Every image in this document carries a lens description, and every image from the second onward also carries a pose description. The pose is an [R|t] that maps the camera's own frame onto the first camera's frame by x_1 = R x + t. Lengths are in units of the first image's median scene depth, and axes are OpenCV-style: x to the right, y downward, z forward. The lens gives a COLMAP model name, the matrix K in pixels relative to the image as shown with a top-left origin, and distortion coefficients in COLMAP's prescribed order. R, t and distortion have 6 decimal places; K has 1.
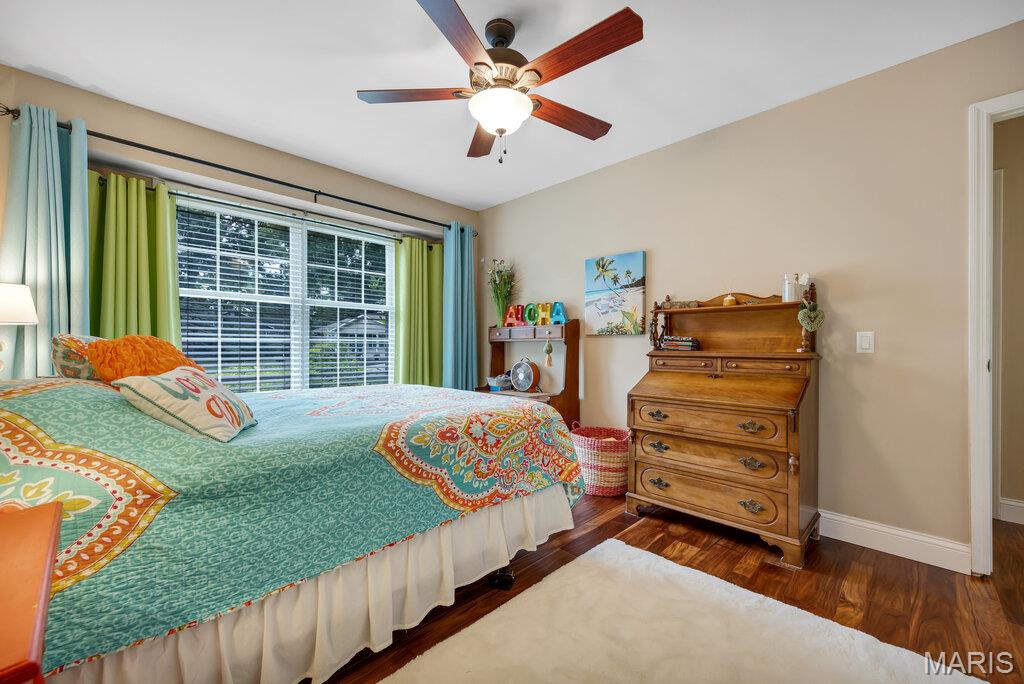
lens RADIAL K [[411.0, 0, 509.8], [0, 411.0, 343.0], [0, 0, 1]] dist [0.002968, 0.000083]
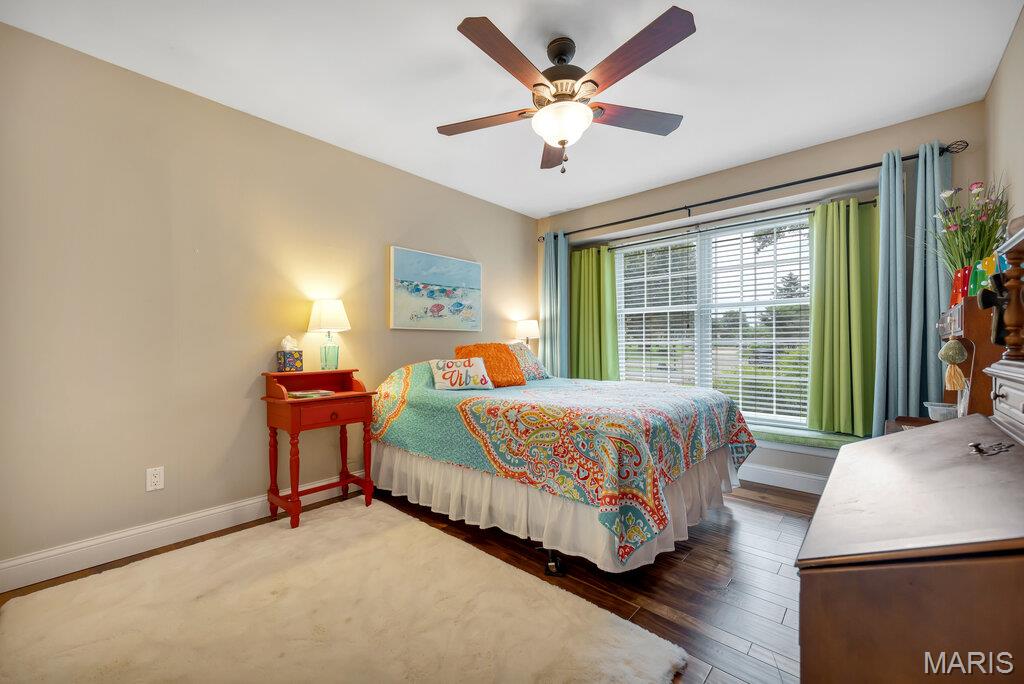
lens RADIAL K [[411.0, 0, 509.8], [0, 411.0, 343.0], [0, 0, 1]] dist [0.002968, 0.000083]
pose [[0.037491, -0.013363, -0.999208, 1.041245], [0.006403, 0.999893, -0.013132, 0.009161], [0.999276, -0.005905, 0.037572, 0.845850]]
